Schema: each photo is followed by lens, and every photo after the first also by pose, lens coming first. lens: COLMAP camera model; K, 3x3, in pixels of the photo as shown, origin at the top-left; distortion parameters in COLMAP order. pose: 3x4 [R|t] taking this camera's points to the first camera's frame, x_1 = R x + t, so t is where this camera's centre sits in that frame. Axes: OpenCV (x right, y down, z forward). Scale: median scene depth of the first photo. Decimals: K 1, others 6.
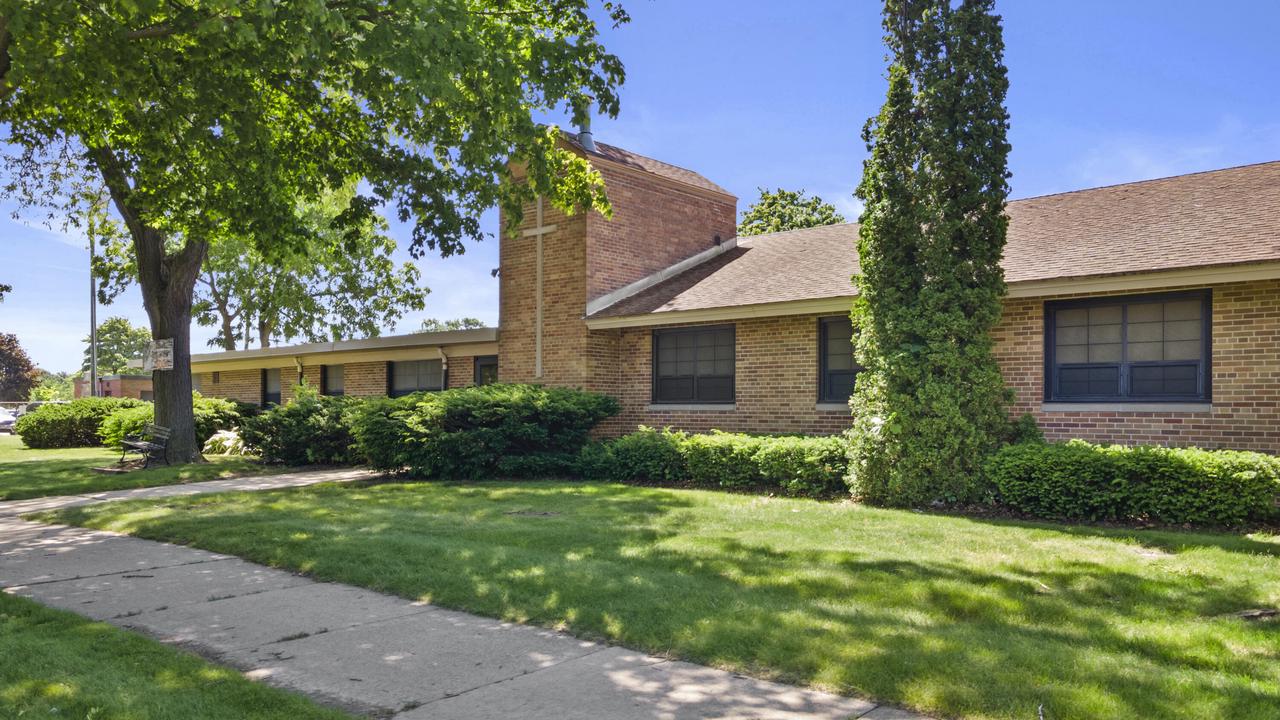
lens RADIAL K [[936.4, 0, 640.6], [0, 936.4, 398.6], [0, 0, 1]] dist [0.043559, -0.000278]
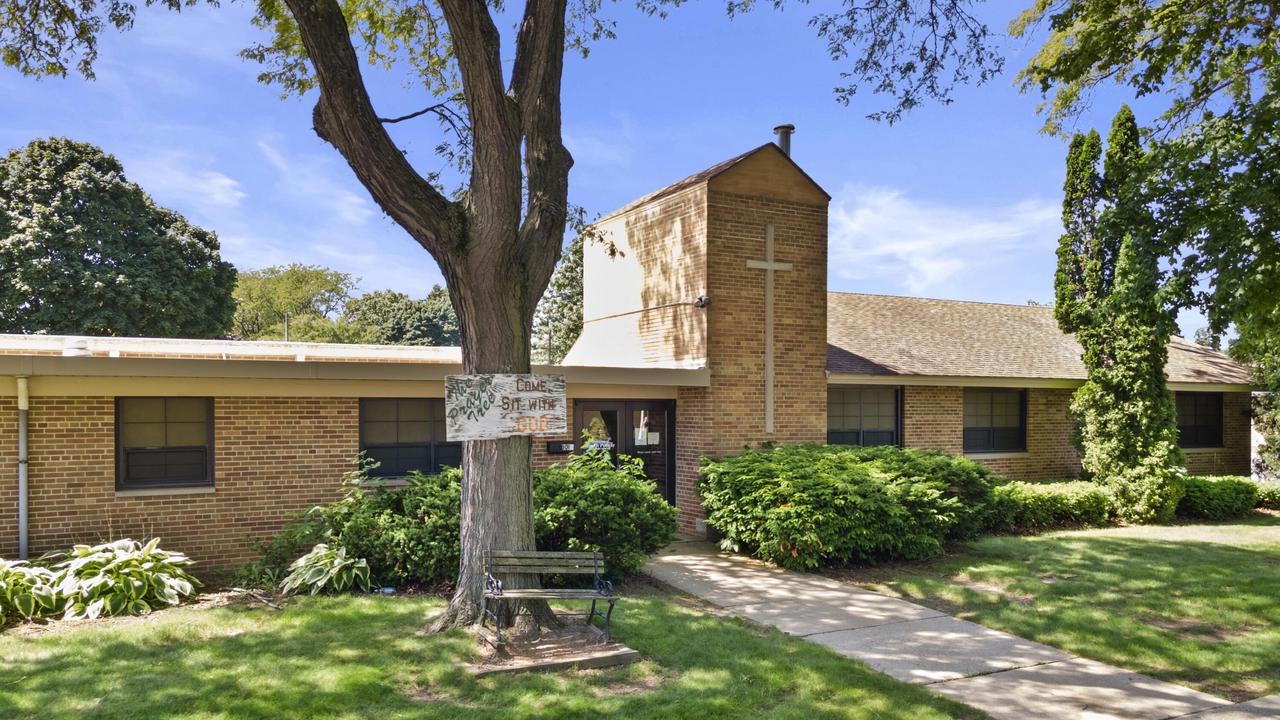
lens RADIAL K [[936.4, 0, 640.6], [0, 936.4, 398.6], [0, 0, 1]] dist [0.043559, -0.000278]
pose [[0.342088, 0.006063, 0.939648, -0.989143], [-0.014382, 0.999896, -0.001215, -0.052854], [-0.939558, -0.013099, 0.342140, 0.828285]]
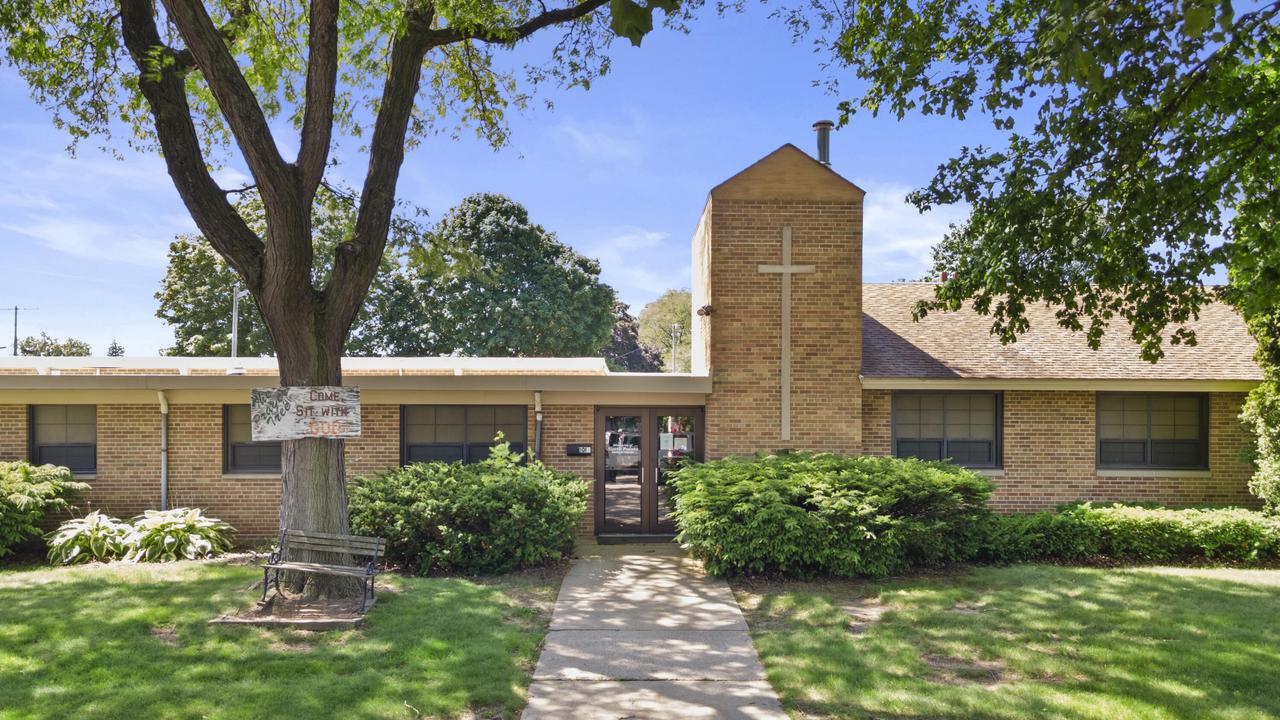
lens RADIAL K [[936.4, 0, 640.6], [0, 936.4, 398.6], [0, 0, 1]] dist [0.043559, -0.000278]
pose [[0.740287, 0.008038, 0.672243, -0.796140], [-0.012174, 0.999925, 0.001451, -0.061294], [-0.672180, -0.009258, 0.740329, 0.463571]]
